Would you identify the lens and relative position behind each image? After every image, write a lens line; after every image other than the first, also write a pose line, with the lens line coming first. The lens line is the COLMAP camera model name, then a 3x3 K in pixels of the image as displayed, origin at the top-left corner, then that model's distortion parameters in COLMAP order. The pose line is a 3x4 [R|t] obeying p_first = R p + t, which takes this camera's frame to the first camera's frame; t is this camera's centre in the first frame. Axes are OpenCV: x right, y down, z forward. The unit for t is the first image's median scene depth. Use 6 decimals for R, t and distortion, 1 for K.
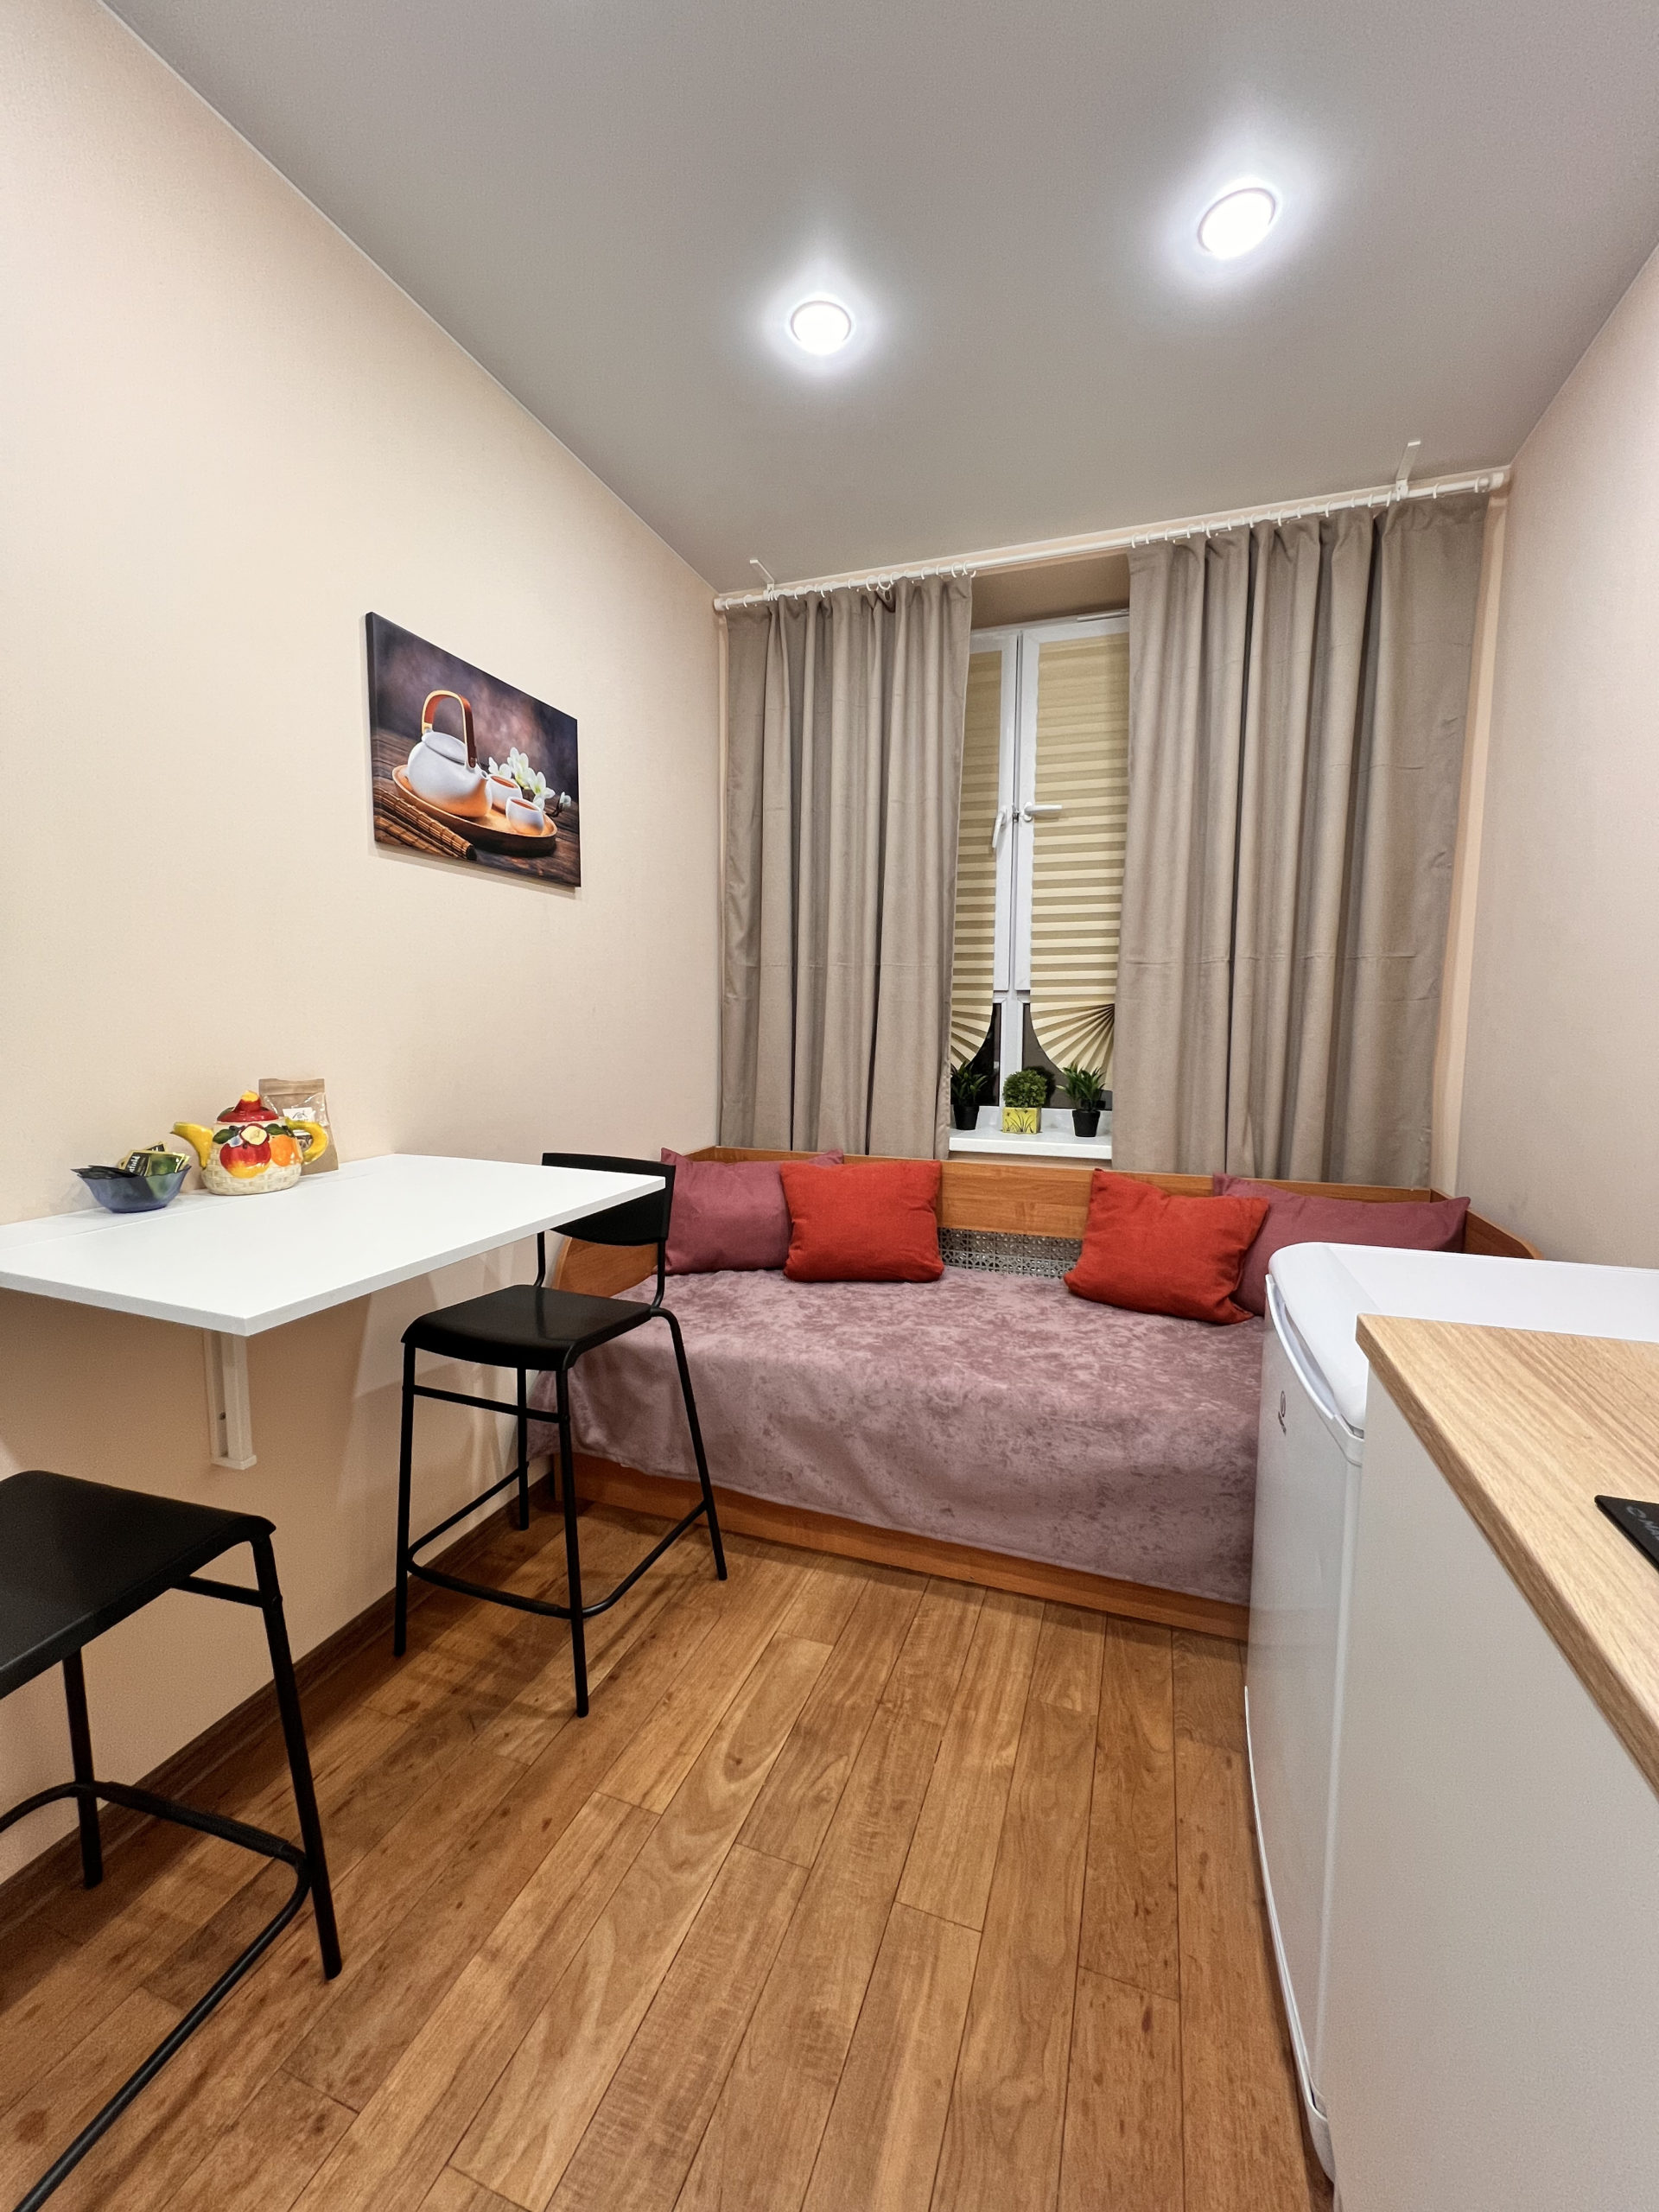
lens RADIAL K [[881.7, 0, 833.3], [0, 881.7, 1102.7], [0, 0, 1]] dist [-0.007898, 0.003647]
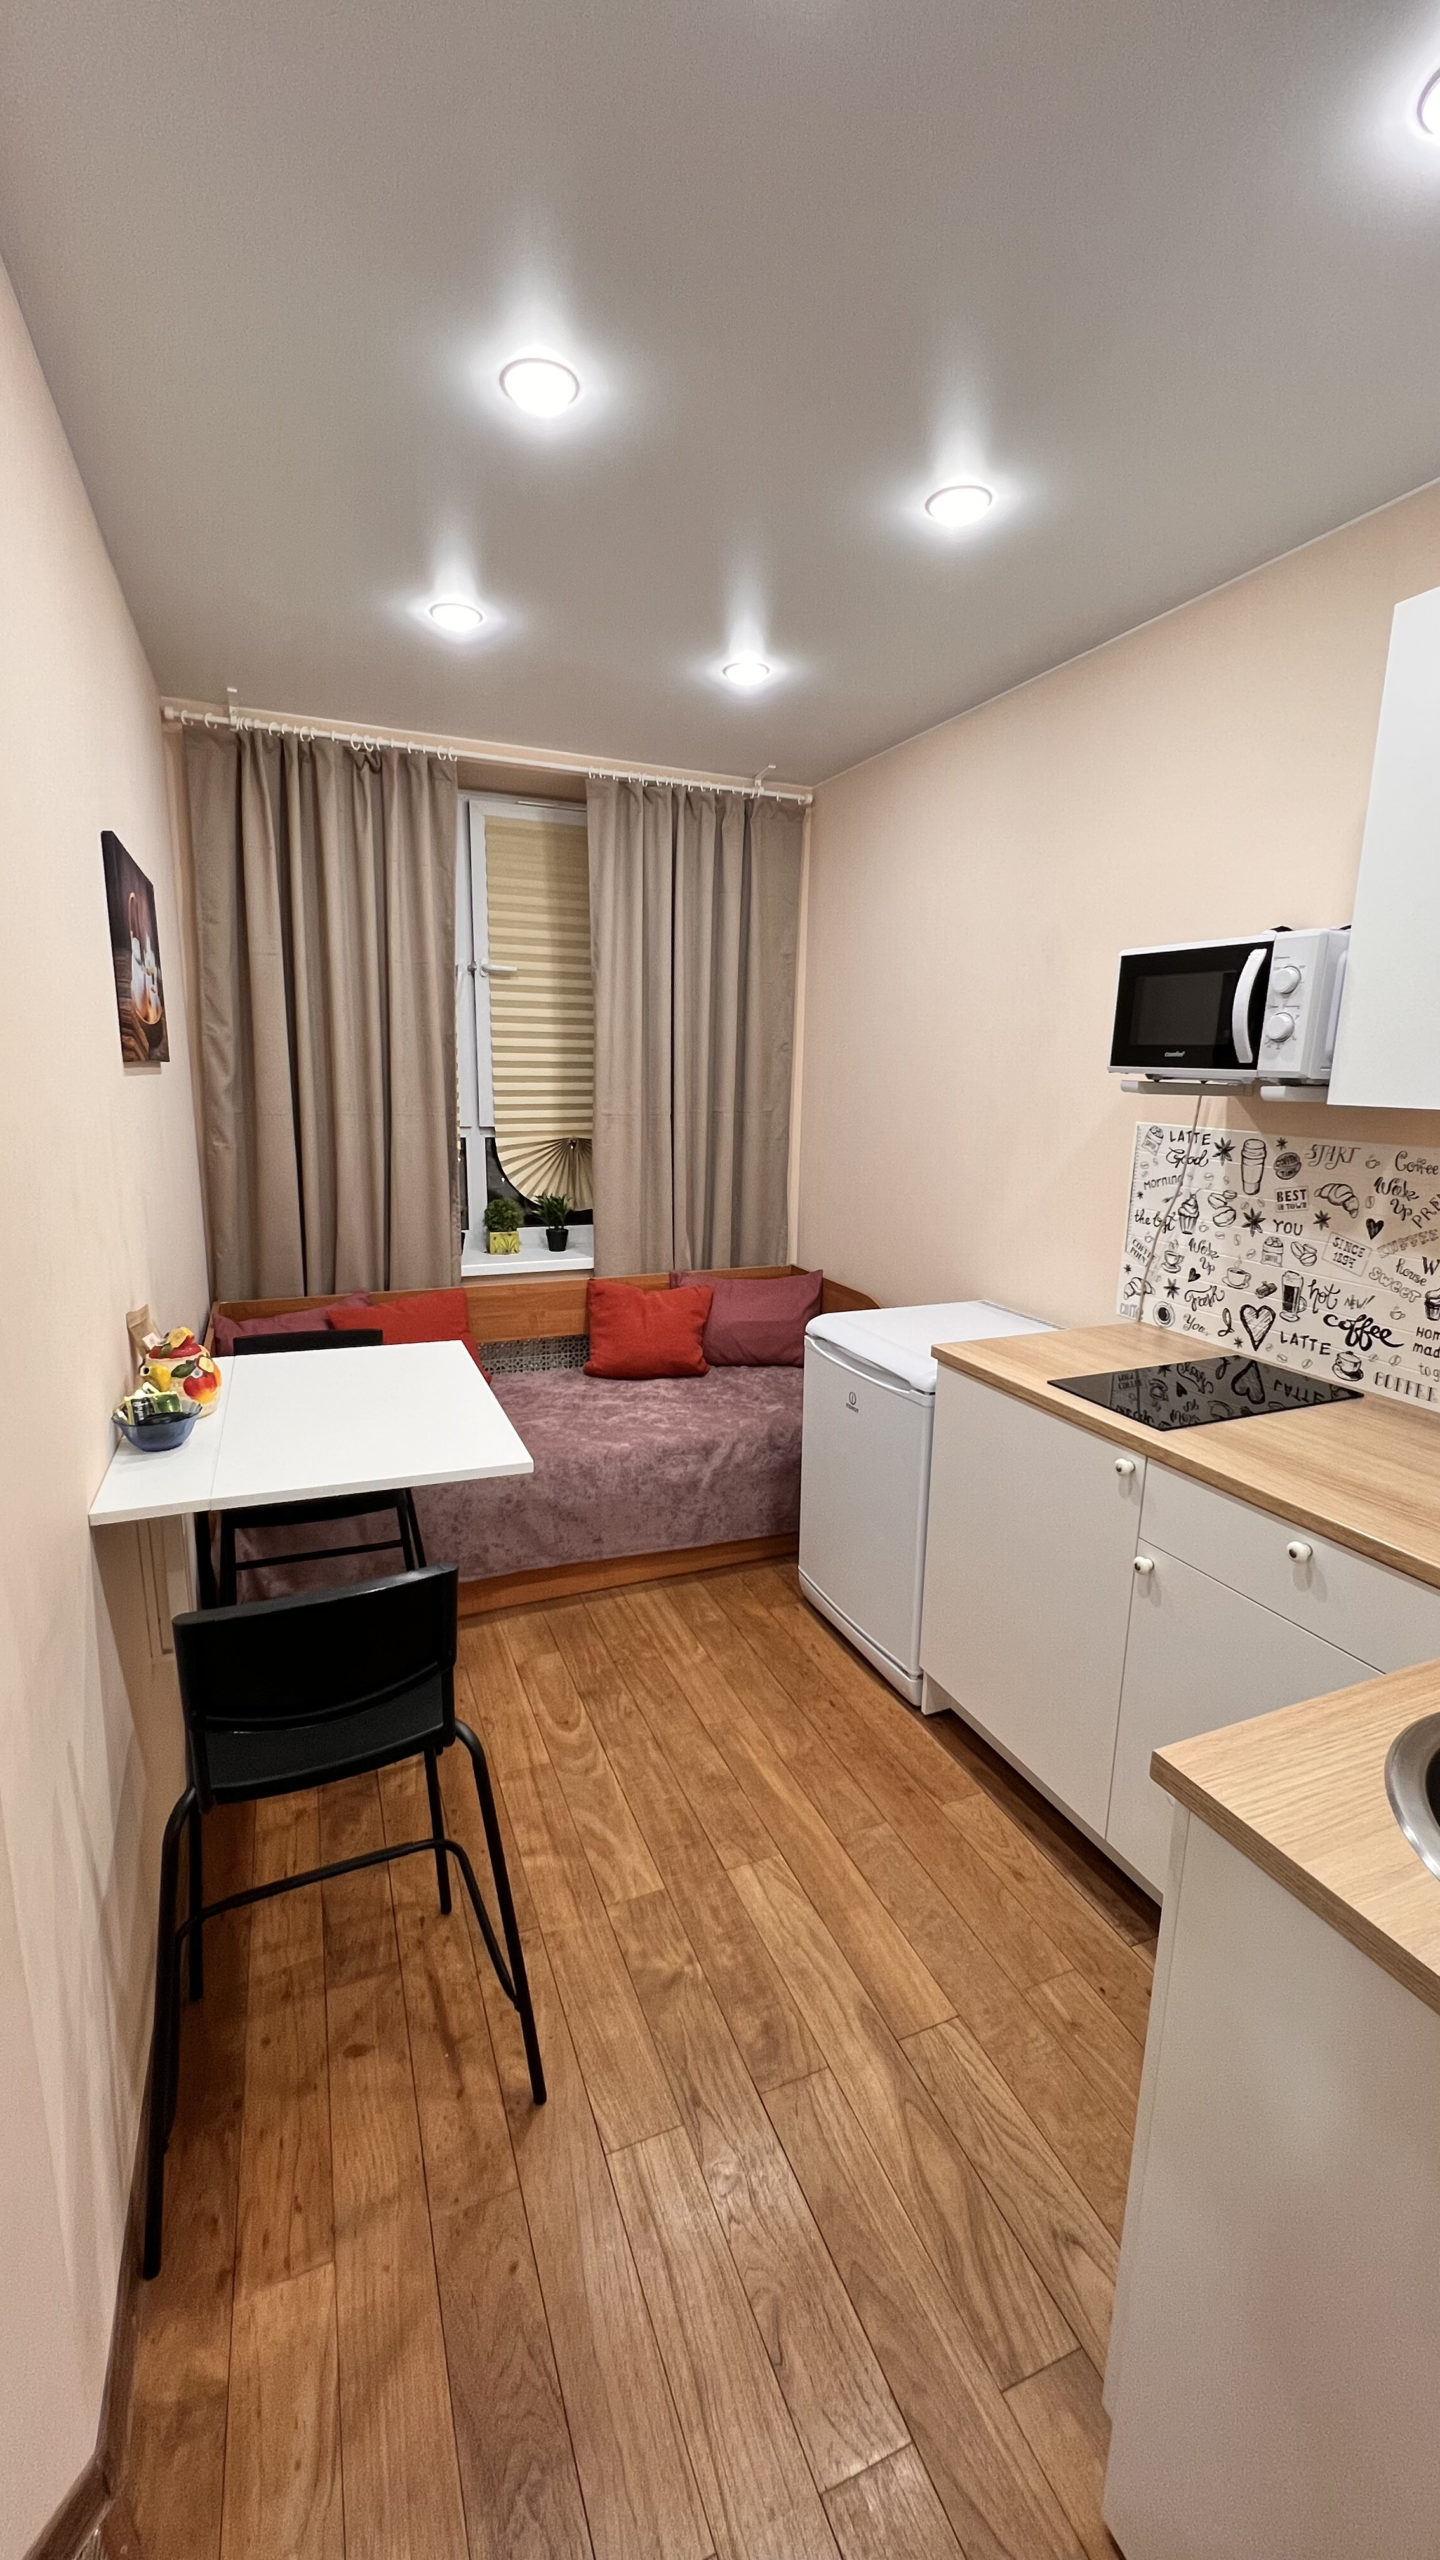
lens RADIAL K [[1022.5, 0, 723.5], [0, 1022.5, 1276.9], [0, 0, 1]] dist [-0.004238, 0.000487]
pose [[0.738351, -0.129122, 0.661940, -0.612584], [0.053241, 0.989597, 0.133650, -0.129168], [-0.672312, -0.063438, 0.737545, -0.250248]]
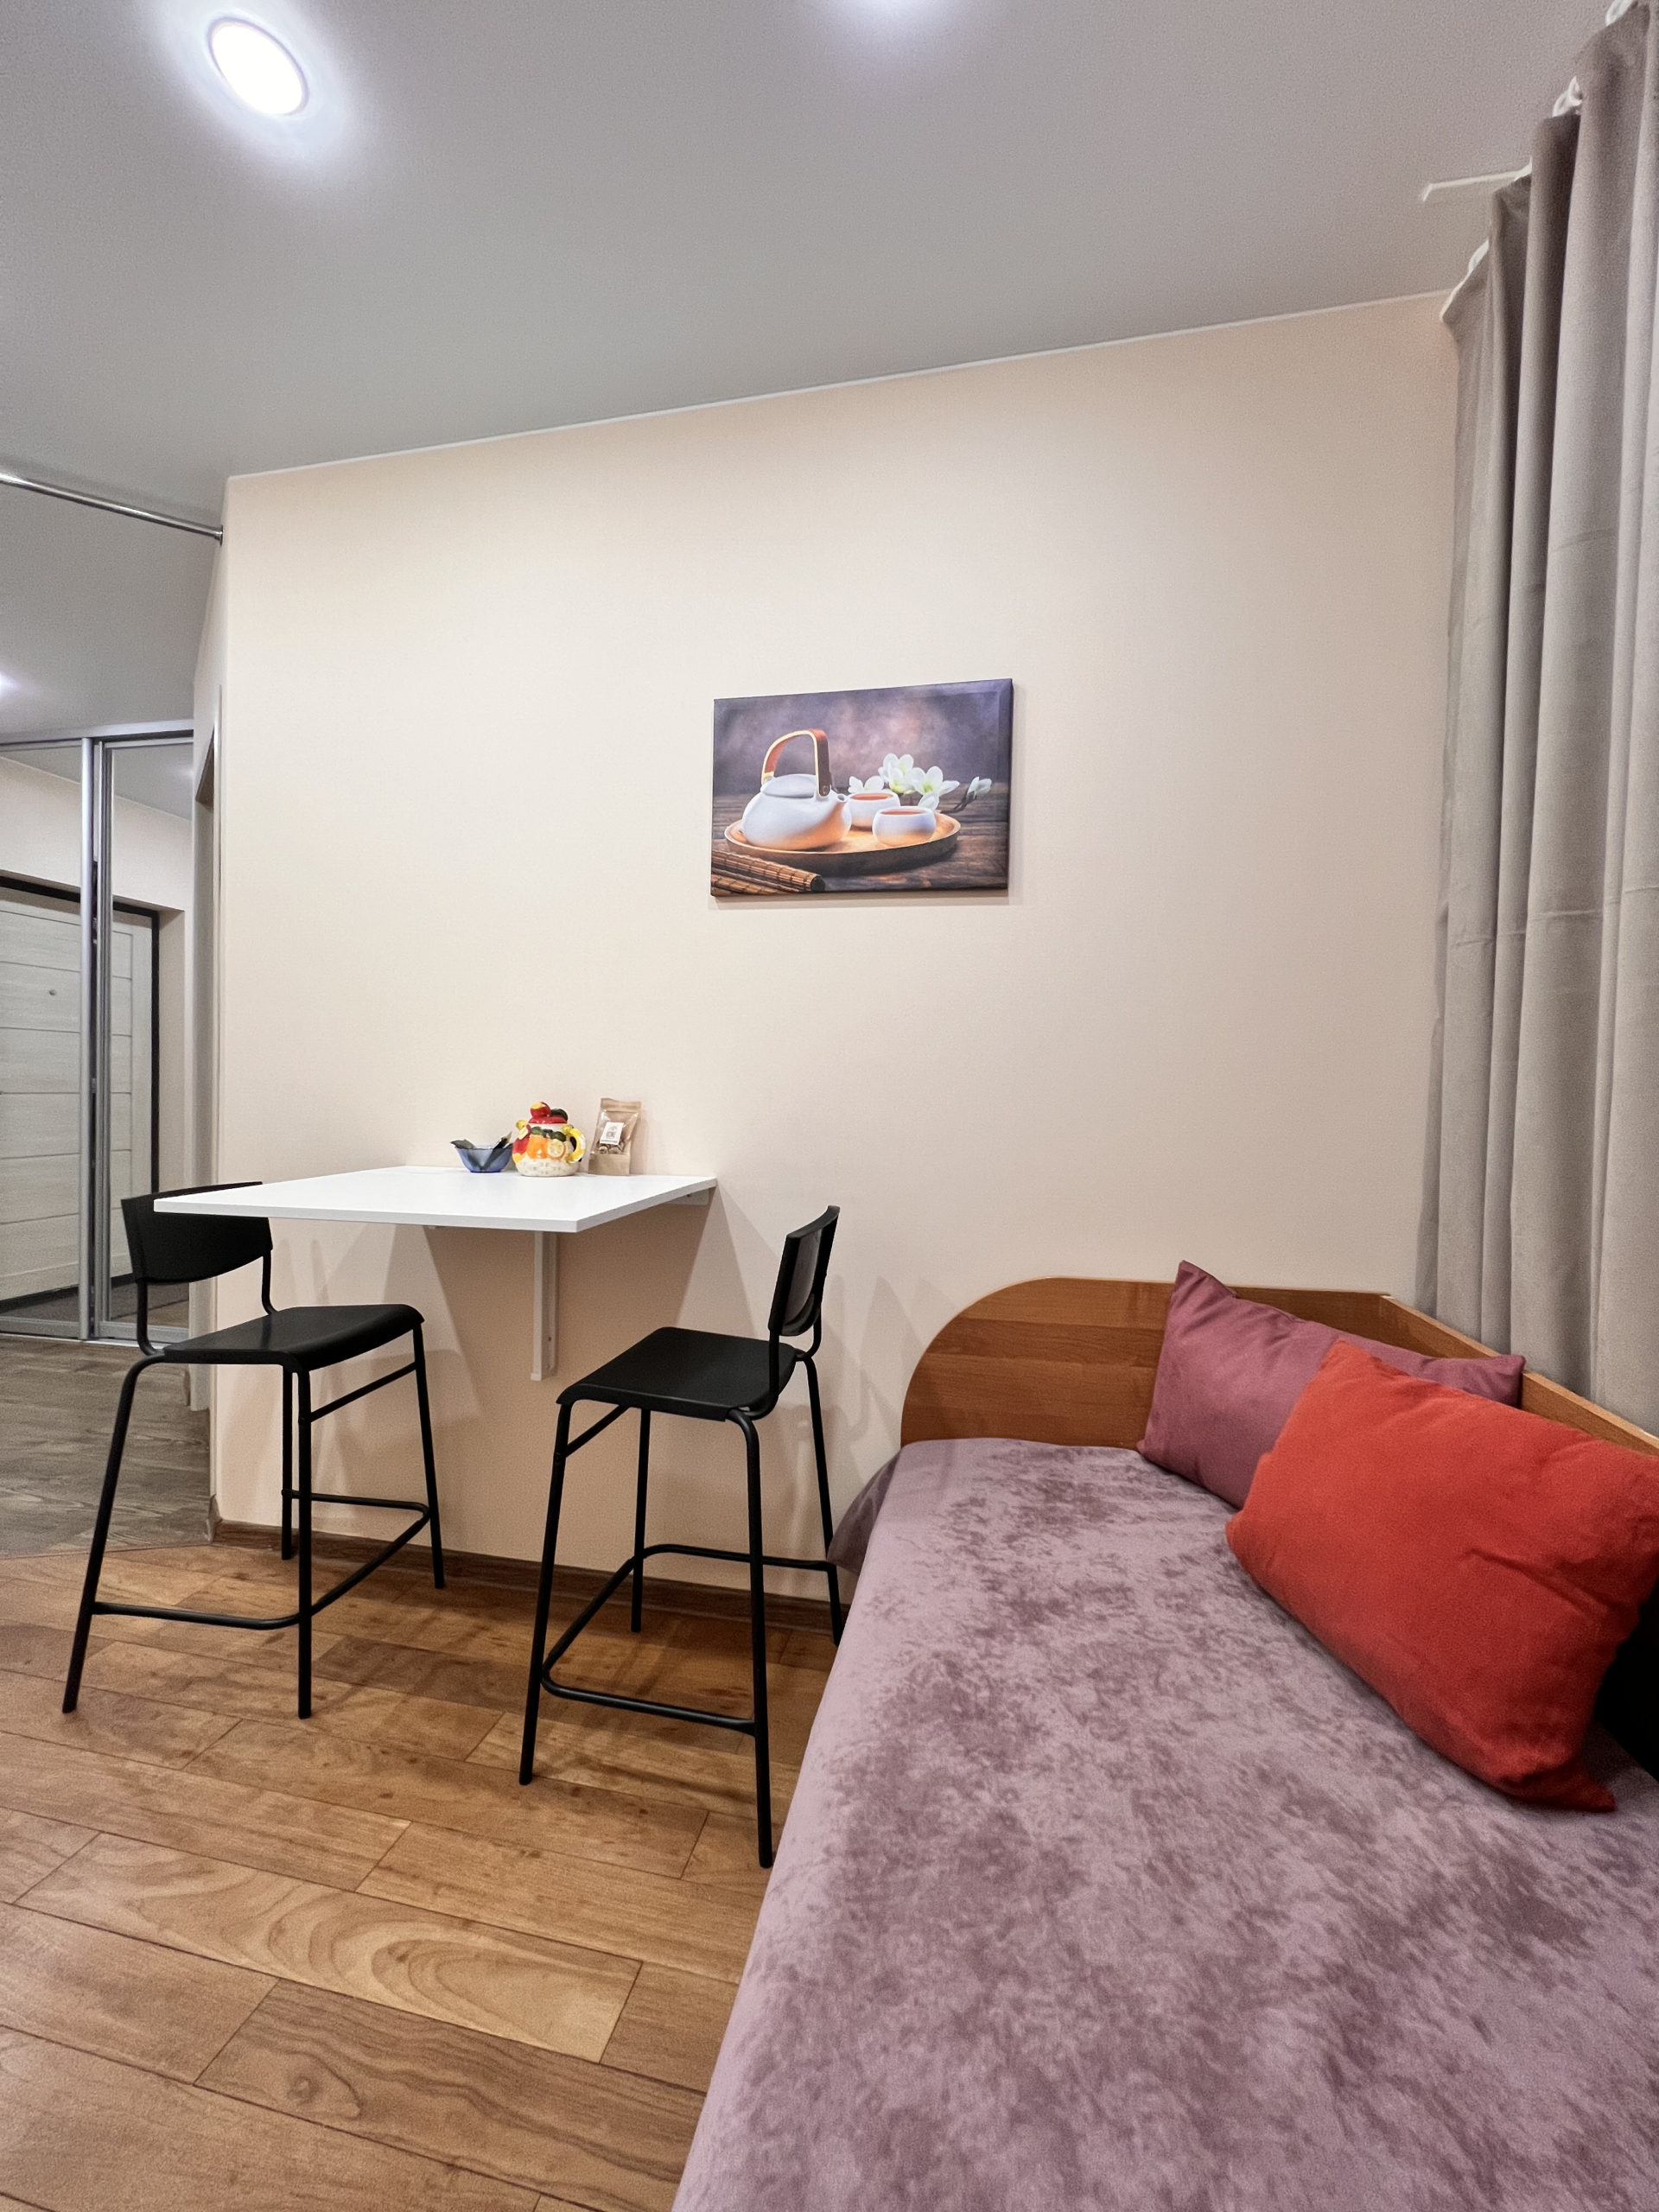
lens RADIAL K [[881.7, 0, 833.3], [0, 881.7, 1102.7], [0, 0, 1]] dist [-0.007898, 0.003647]
pose [[0.139791, 0.010854, -0.990122, 0.465267], [-0.114044, 0.993462, -0.005210, -0.034834], [0.983592, 0.113646, 0.140115, 0.765441]]
